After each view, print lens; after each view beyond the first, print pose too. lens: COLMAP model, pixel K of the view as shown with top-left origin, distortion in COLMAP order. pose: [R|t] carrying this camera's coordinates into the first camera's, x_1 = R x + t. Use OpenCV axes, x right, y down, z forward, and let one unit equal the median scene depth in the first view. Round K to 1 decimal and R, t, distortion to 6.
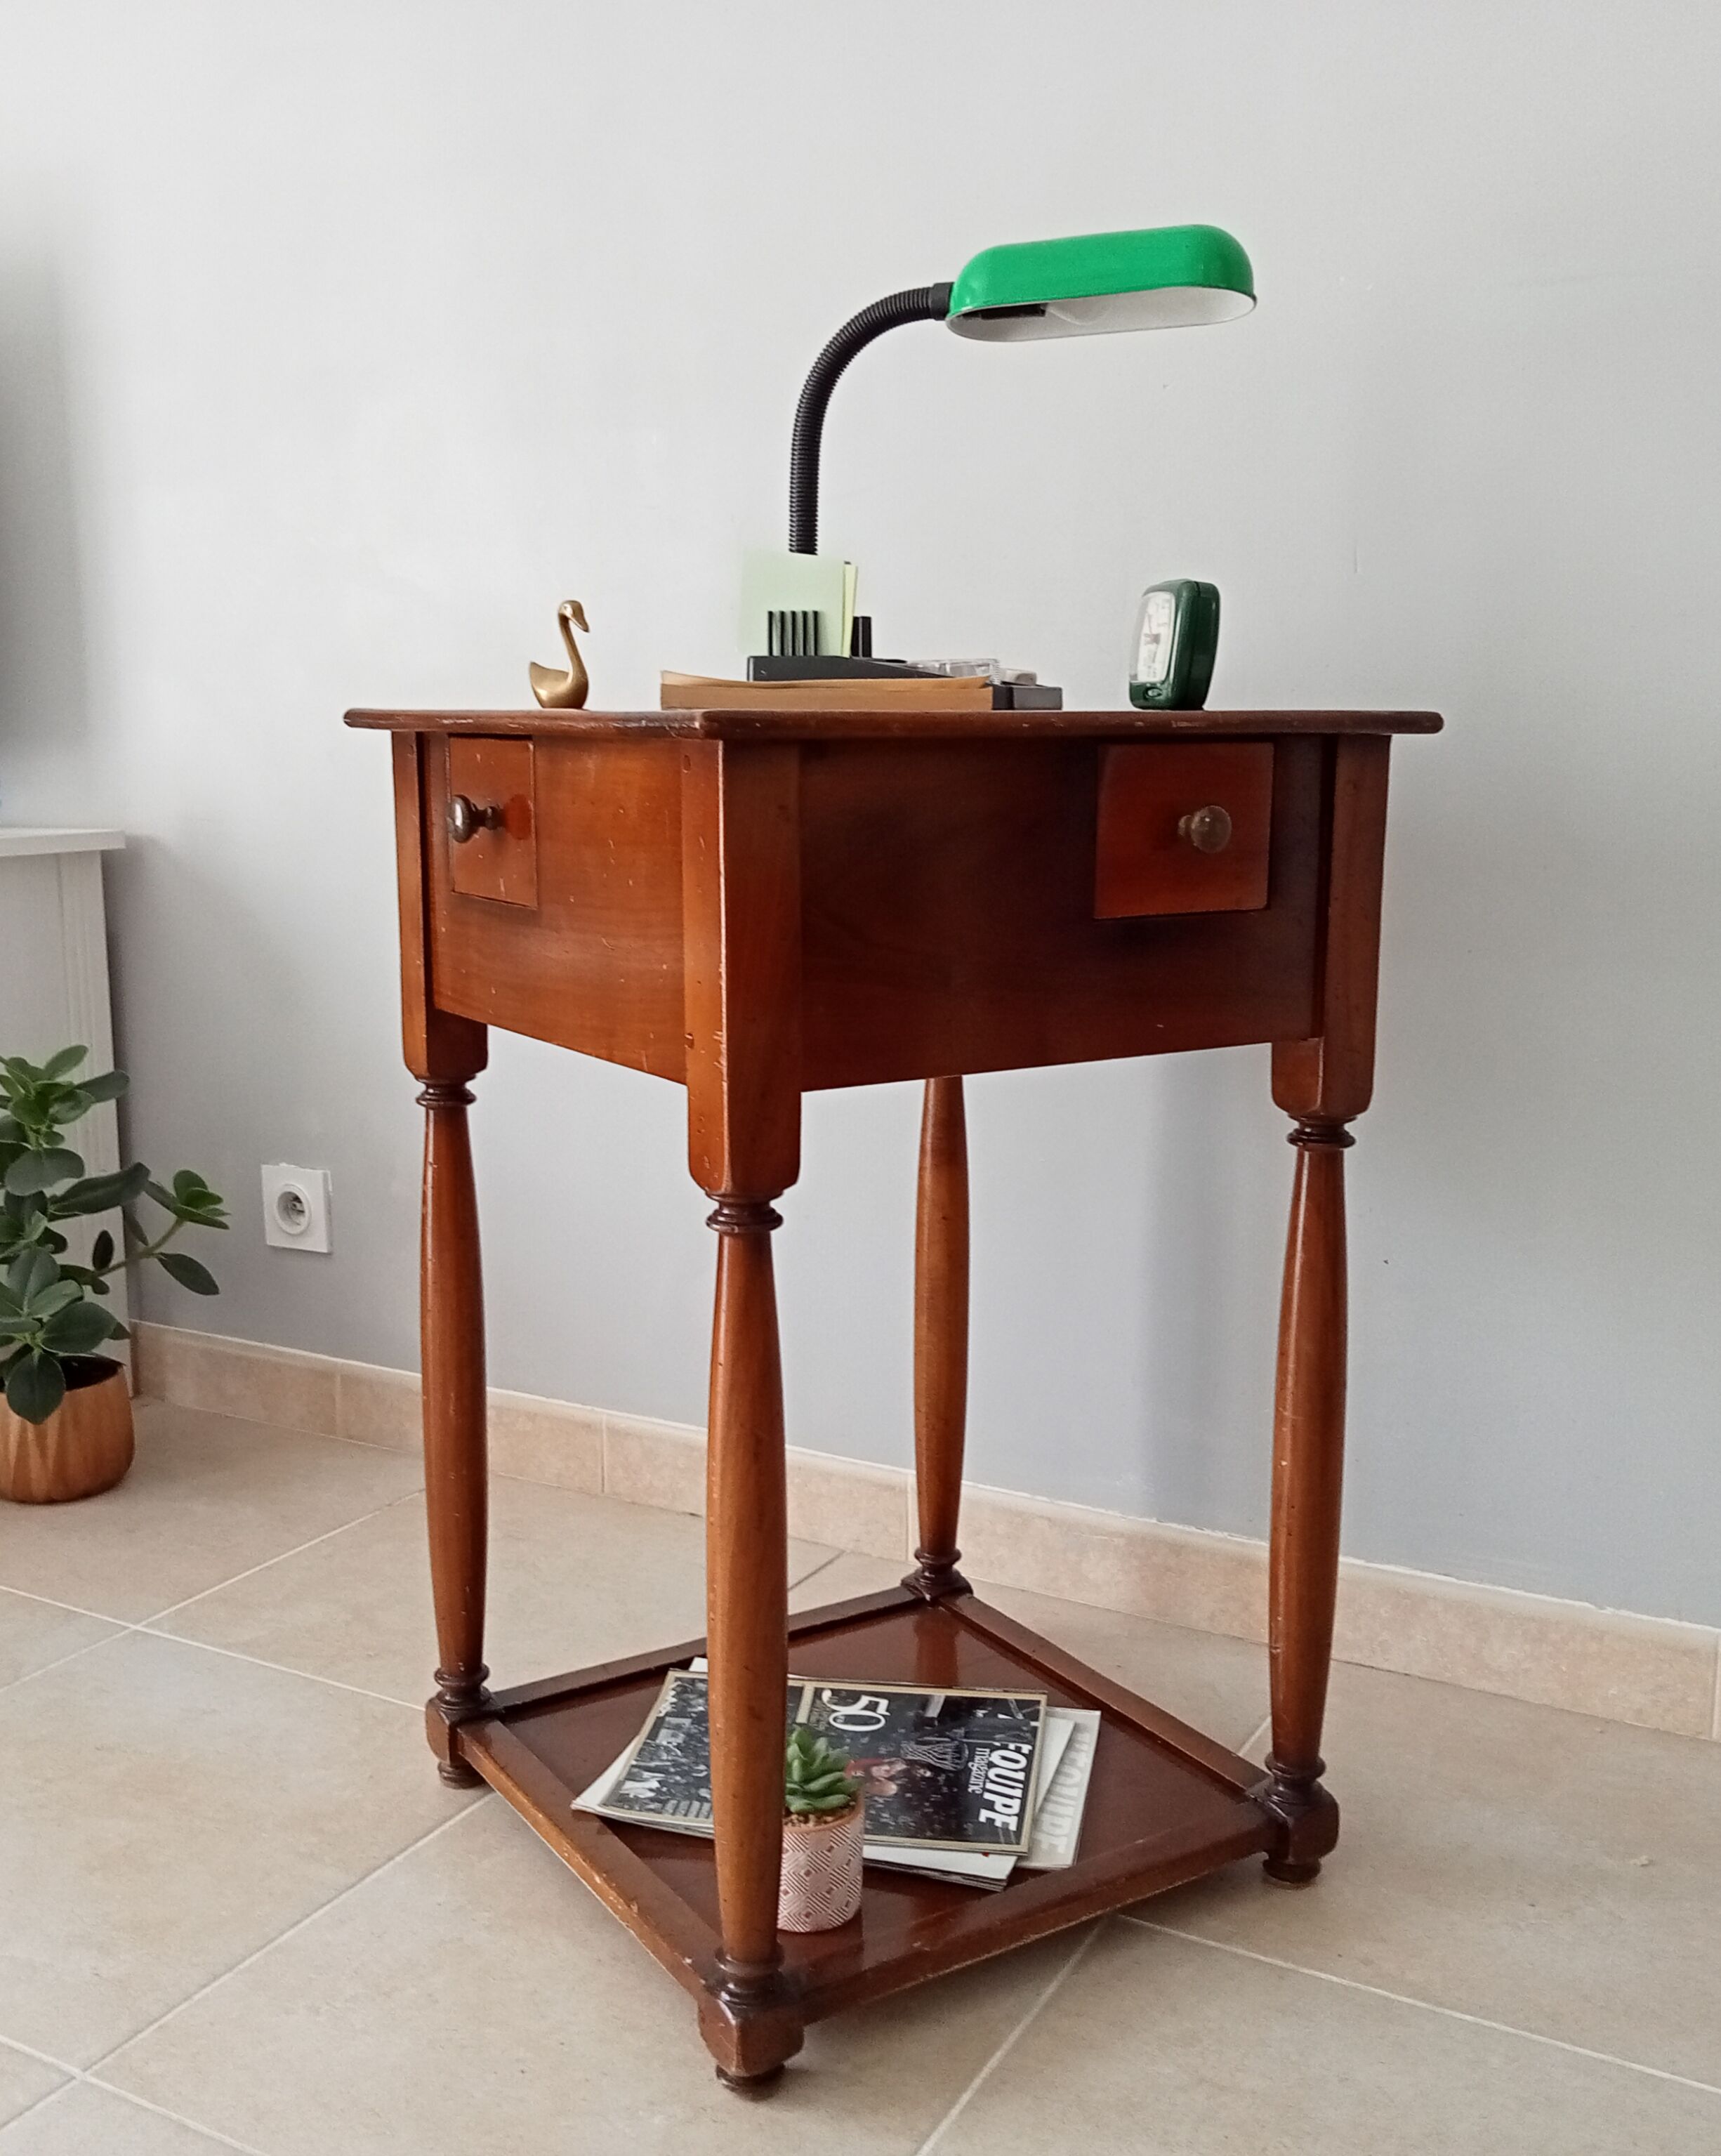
lens RADIAL K [[2139.8, 0, 815.1], [0, 2139.8, 1037.2], [0, 0, 1]] dist [0.008529, 0.003926]
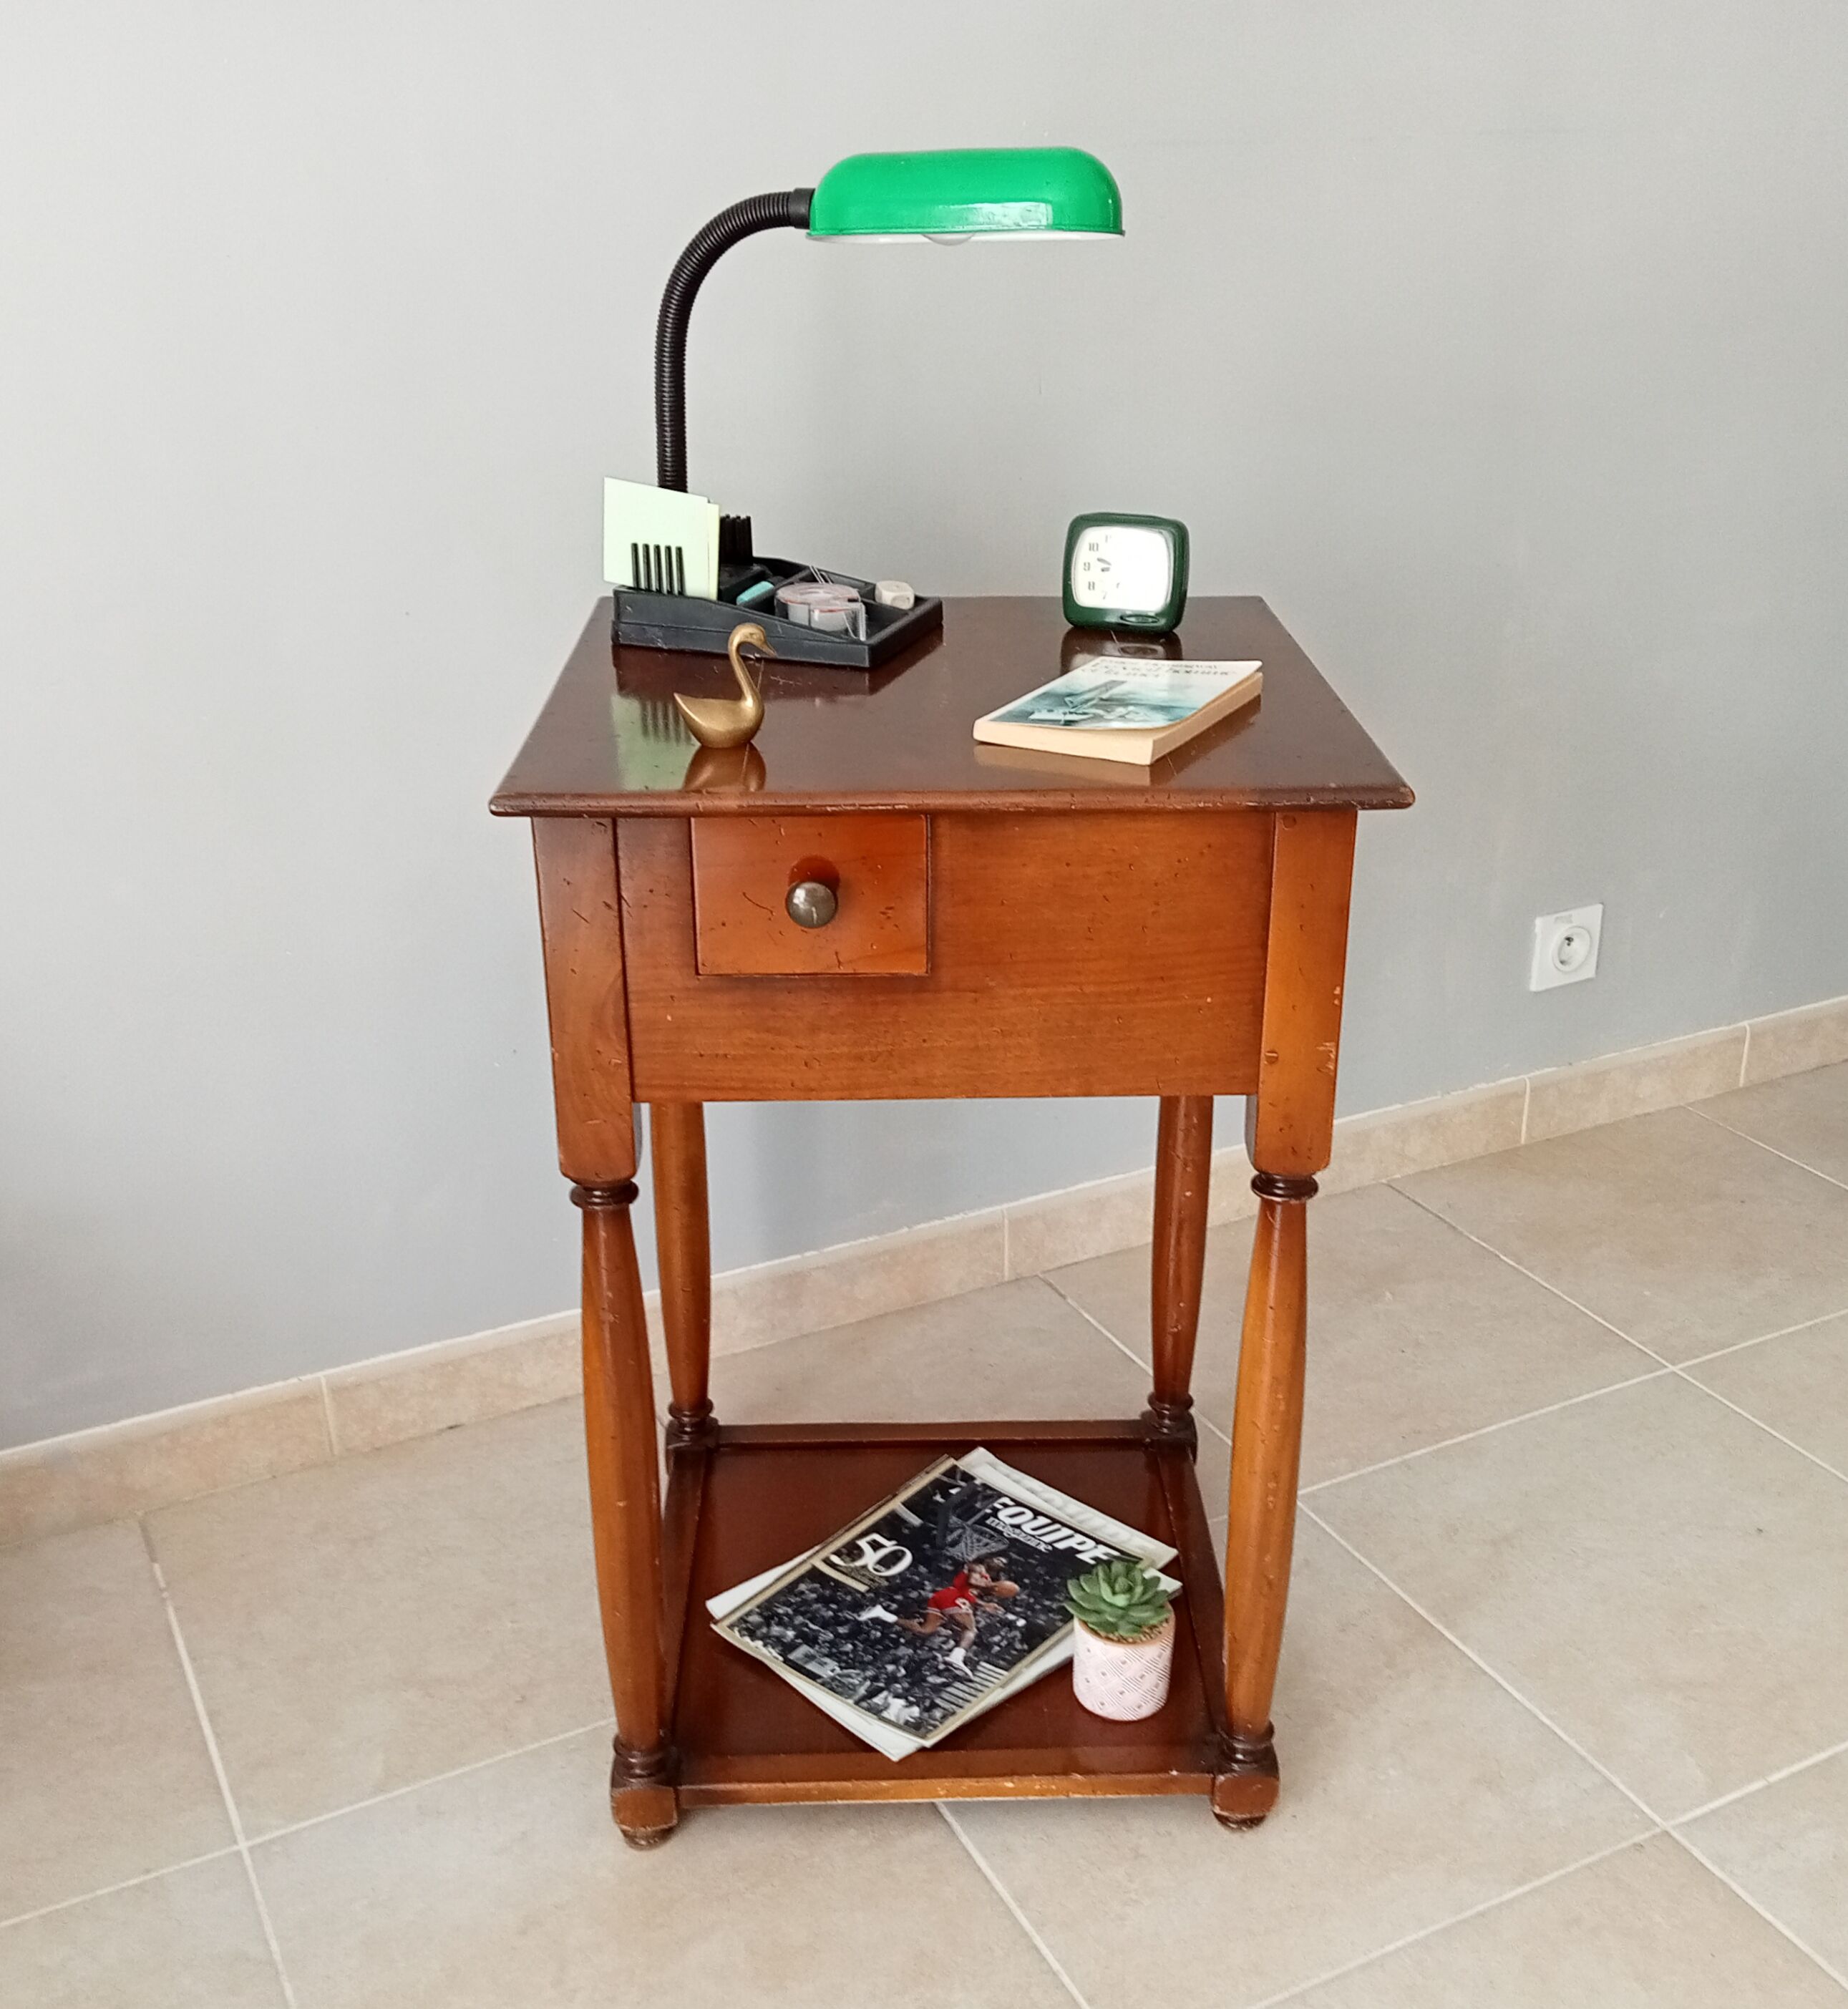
lens RADIAL K [[2219.5, 0, 924.6], [0, 2219.5, 1085.2], [0, 0, 1]] dist [0.083568, -0.180623]
pose [[0.502362, -0.356405, 0.787787, -0.834044], [0.133942, 0.932176, 0.336315, -0.311692], [-0.854220, -0.063434, 0.516027, 0.426925]]
